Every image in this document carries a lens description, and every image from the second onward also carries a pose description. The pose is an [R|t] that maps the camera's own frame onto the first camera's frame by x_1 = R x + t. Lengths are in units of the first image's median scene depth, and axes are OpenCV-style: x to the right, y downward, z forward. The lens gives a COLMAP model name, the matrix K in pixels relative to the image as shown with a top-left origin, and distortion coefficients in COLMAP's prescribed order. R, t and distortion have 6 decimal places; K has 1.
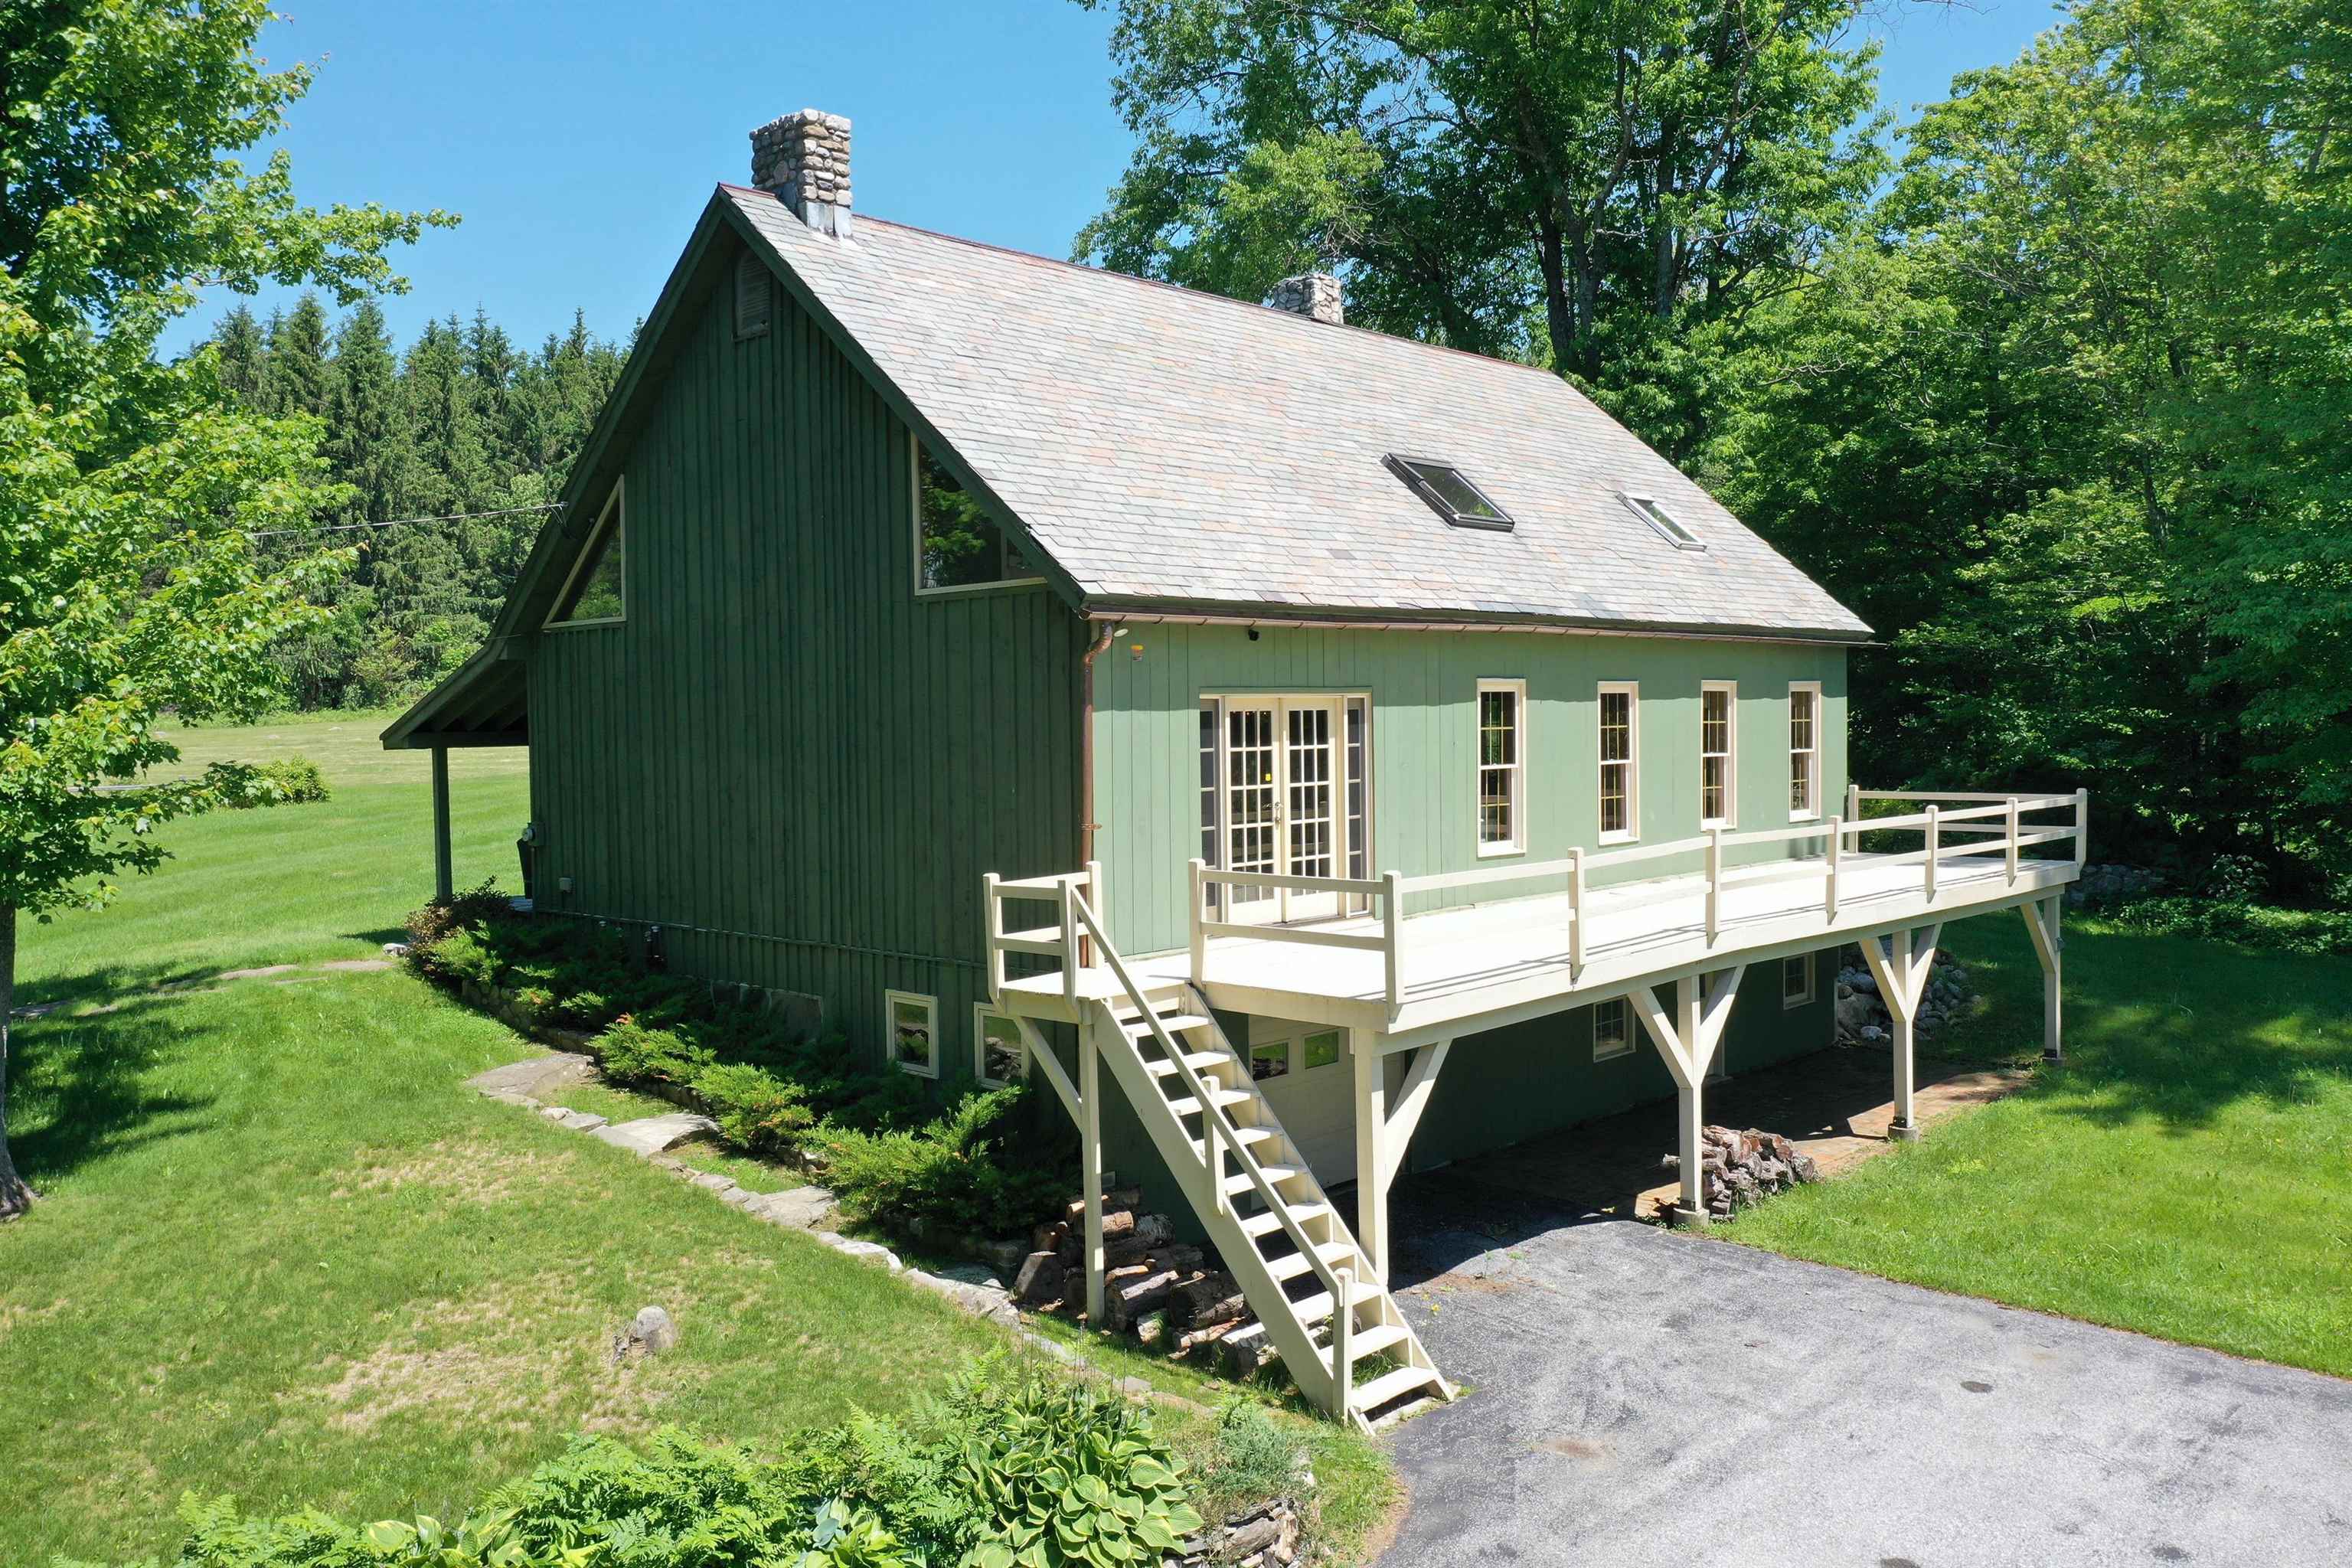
lens RADIAL K [[1891.2, 0, 1183.5], [0, 1891.2, 780.0], [0, 0, 1]] dist [0.010188, -0.011333]
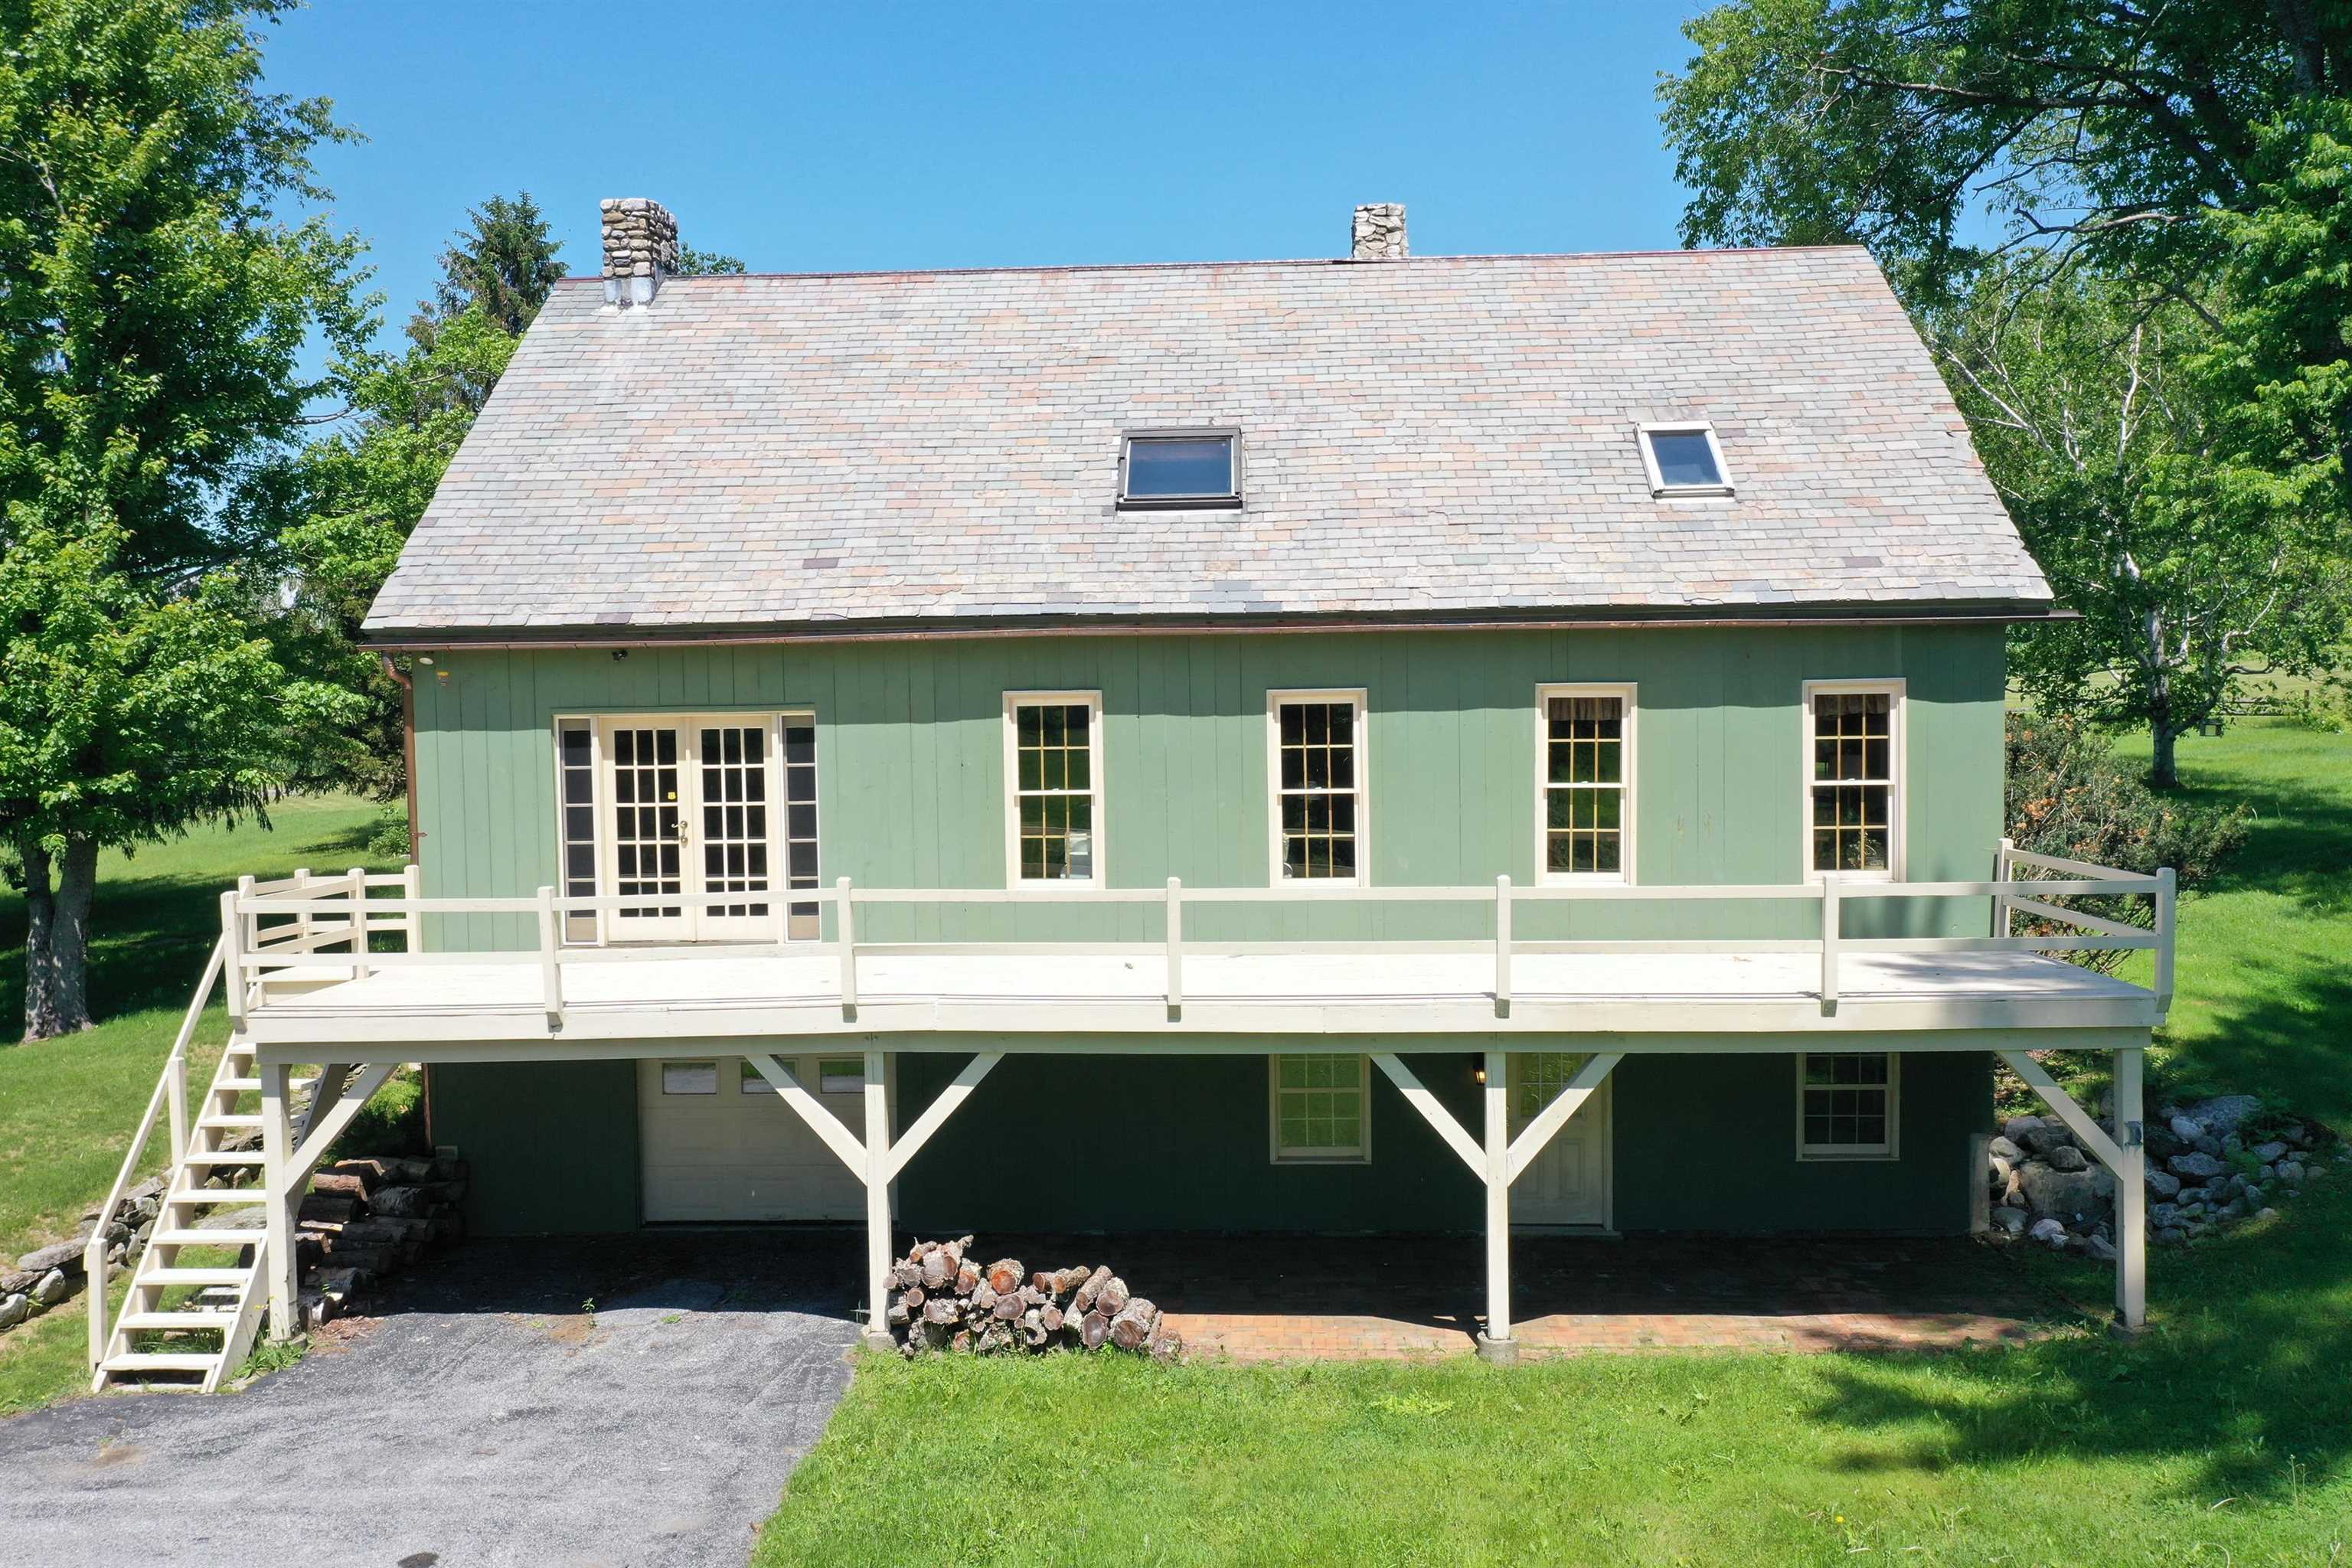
lens RADIAL K [[1891.2, 0, 1181.9], [0, 1891.2, 789.2], [0, 0, 1]] dist [0.010188, -0.011333]
pose [[0.646588, 0.036509, -0.761965, 0.991462], [-0.020804, 0.999327, 0.030228, -0.041236], [0.762555, -0.003693, 0.646912, 0.562216]]
